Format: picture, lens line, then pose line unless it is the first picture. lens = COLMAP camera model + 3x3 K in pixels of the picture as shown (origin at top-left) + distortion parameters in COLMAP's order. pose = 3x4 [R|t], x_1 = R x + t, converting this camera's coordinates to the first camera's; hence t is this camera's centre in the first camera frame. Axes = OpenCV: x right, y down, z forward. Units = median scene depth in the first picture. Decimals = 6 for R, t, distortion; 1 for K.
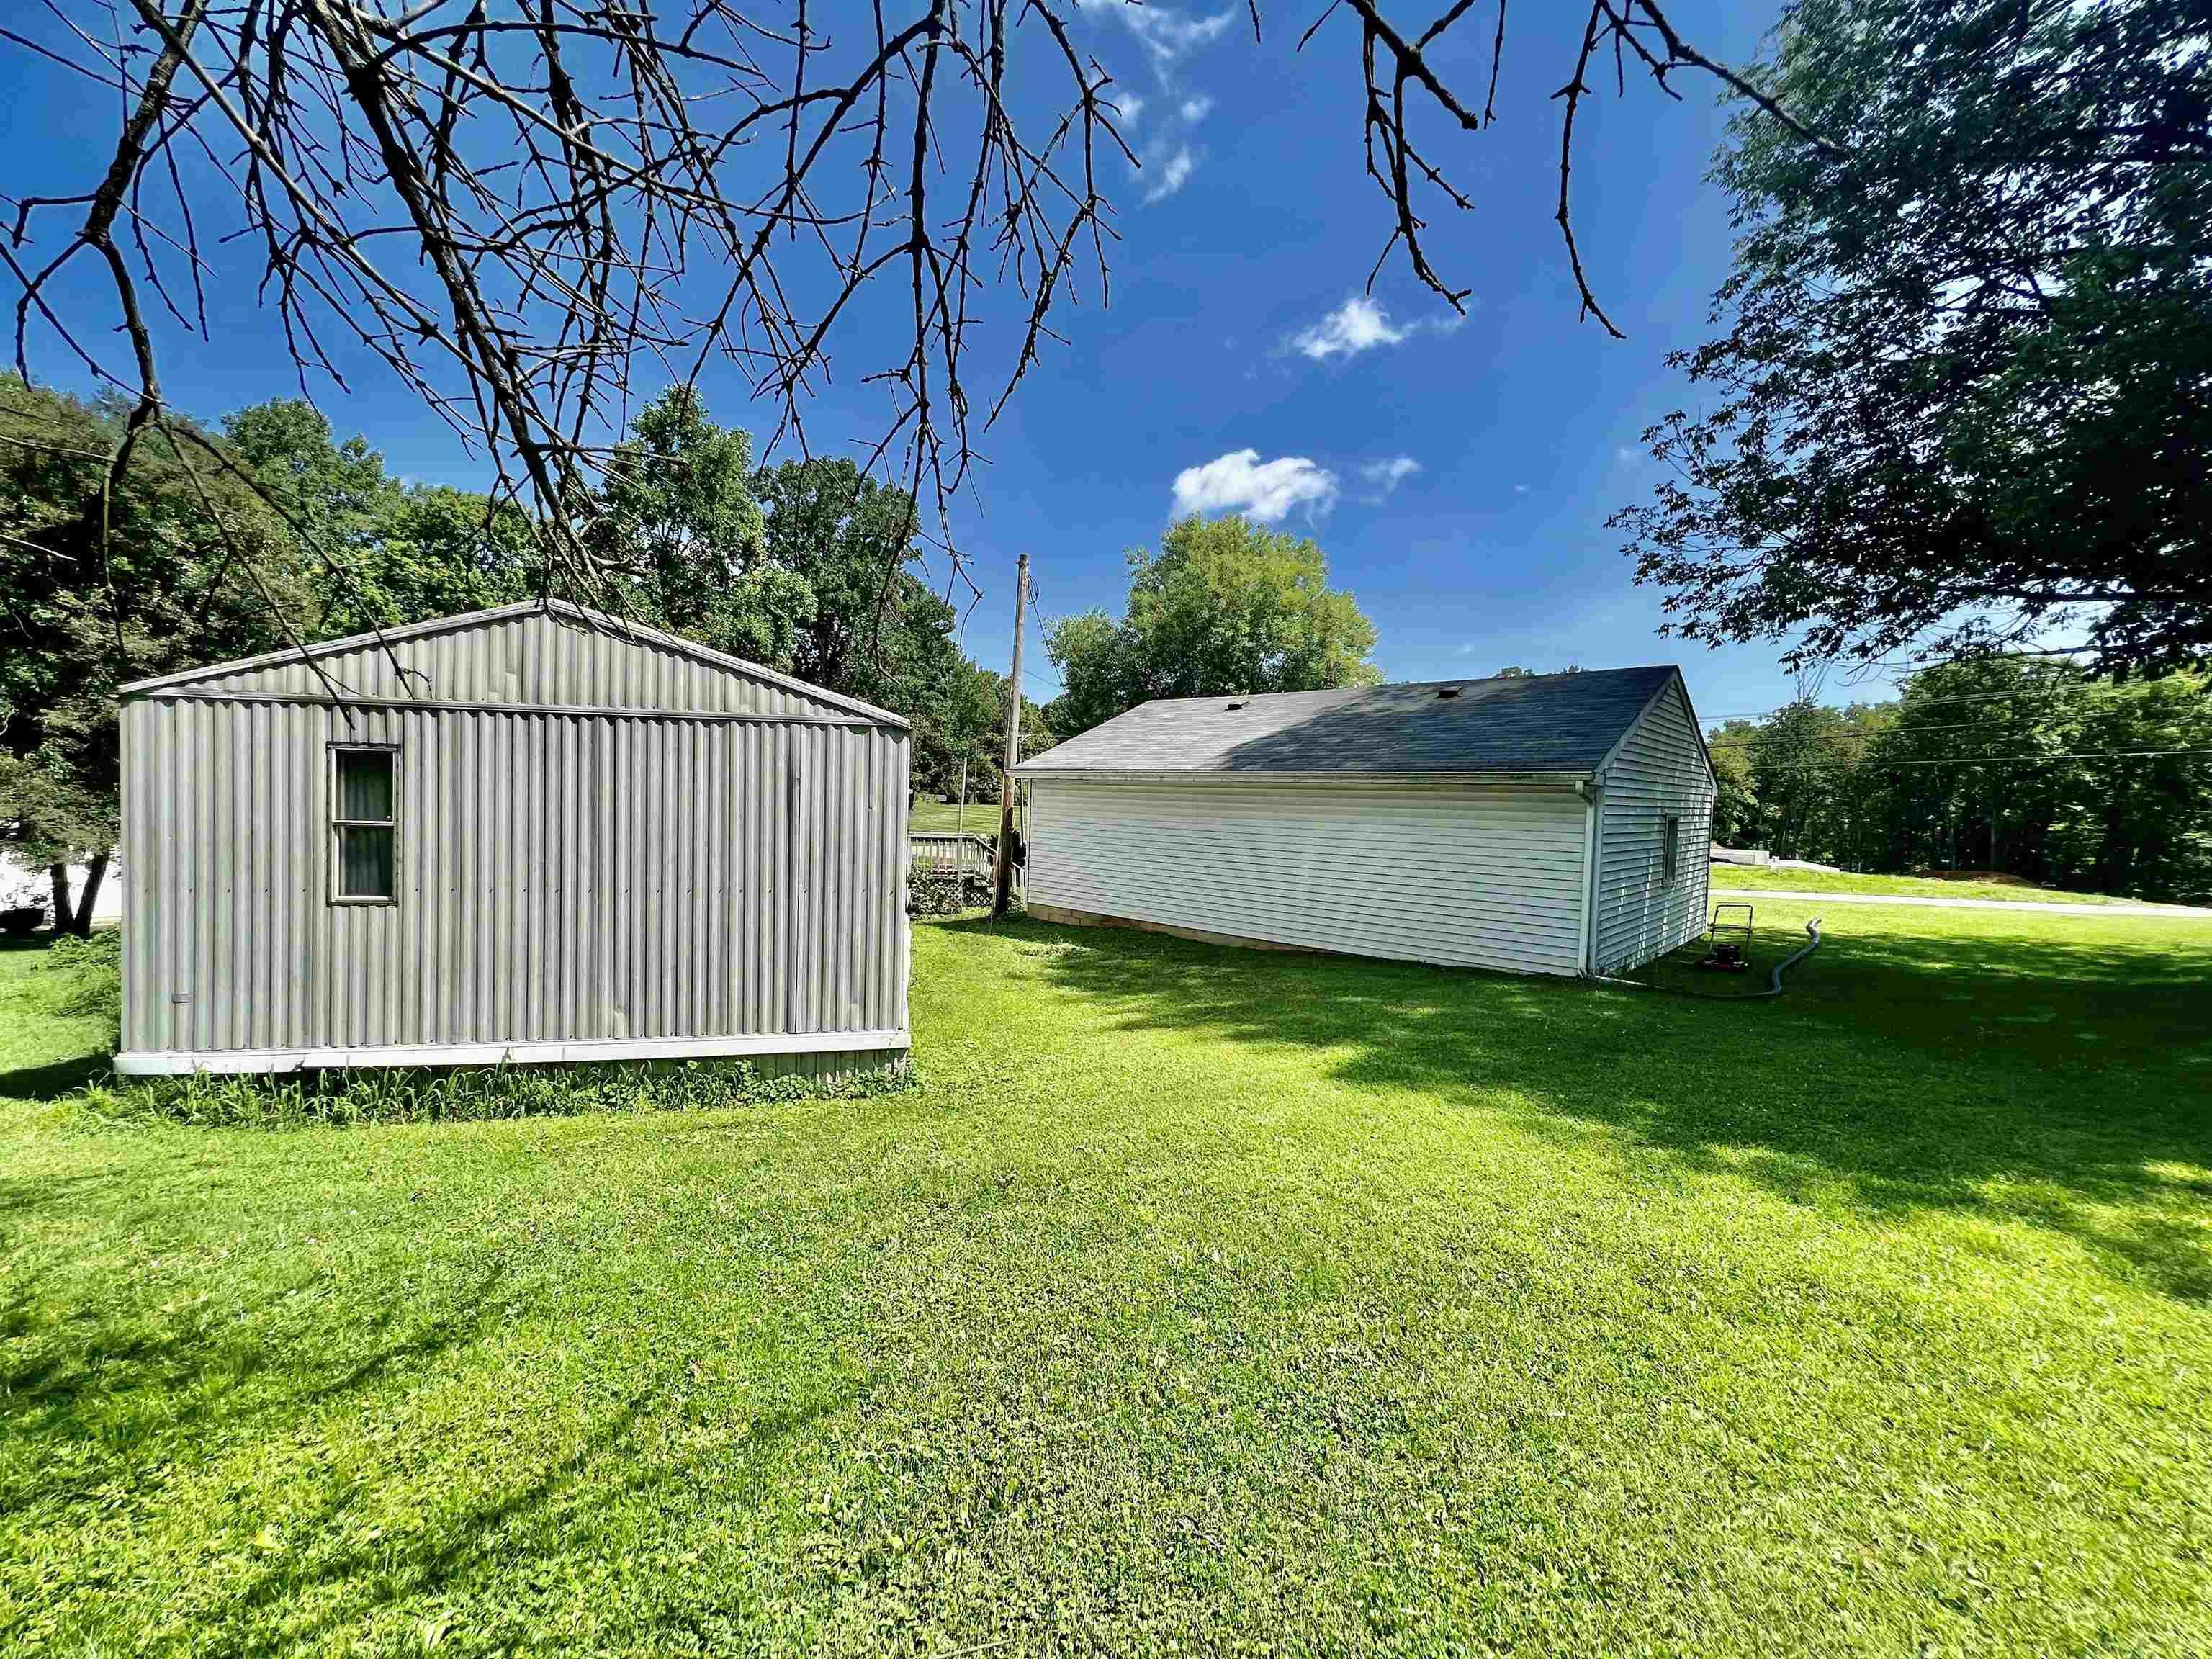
lens RADIAL K [[878.7, 0, 1104.3], [0, 878.7, 826.6], [0, 0, 1]] dist [0.001820, -0.000266]
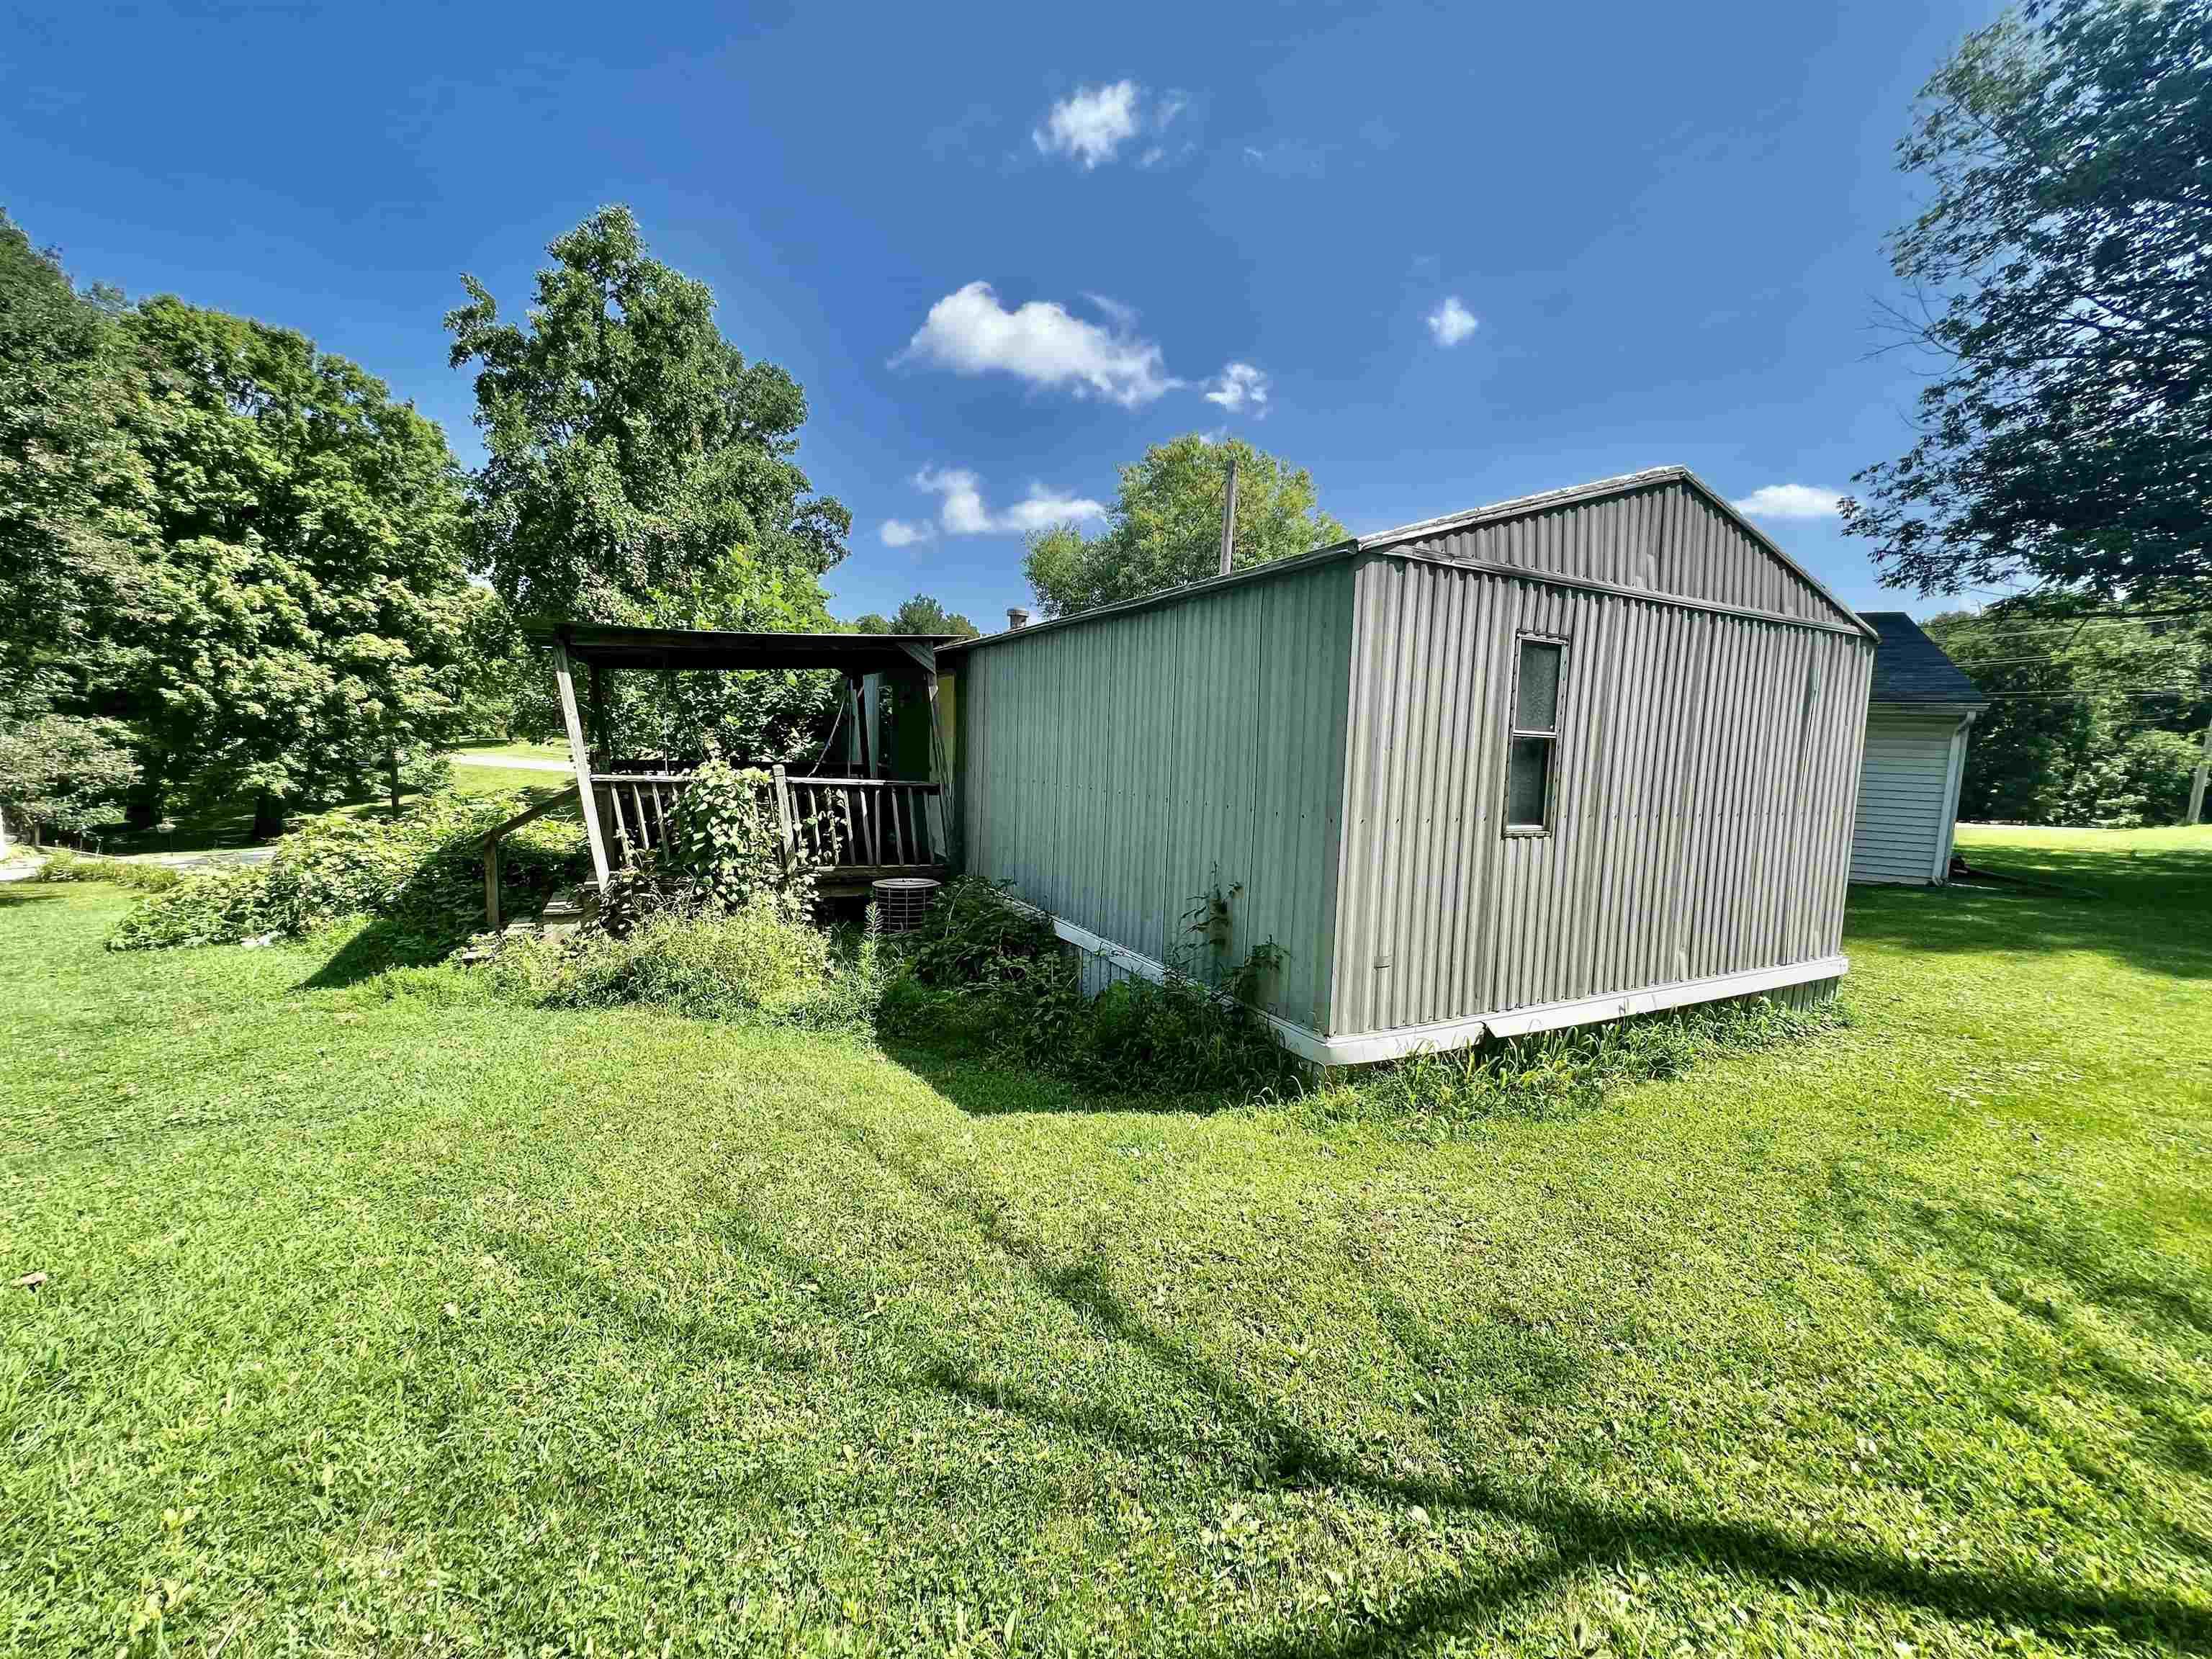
lens RADIAL K [[878.7, 0, 1105.1], [0, 878.7, 831.8], [0, 0, 1]] dist [0.001820, -0.000266]
pose [[0.964620, -0.020244, 0.262865, -1.427091], [-0.001282, 0.996676, 0.081461, 0.019448], [-0.263640, -0.078916, 0.961388, 0.326362]]
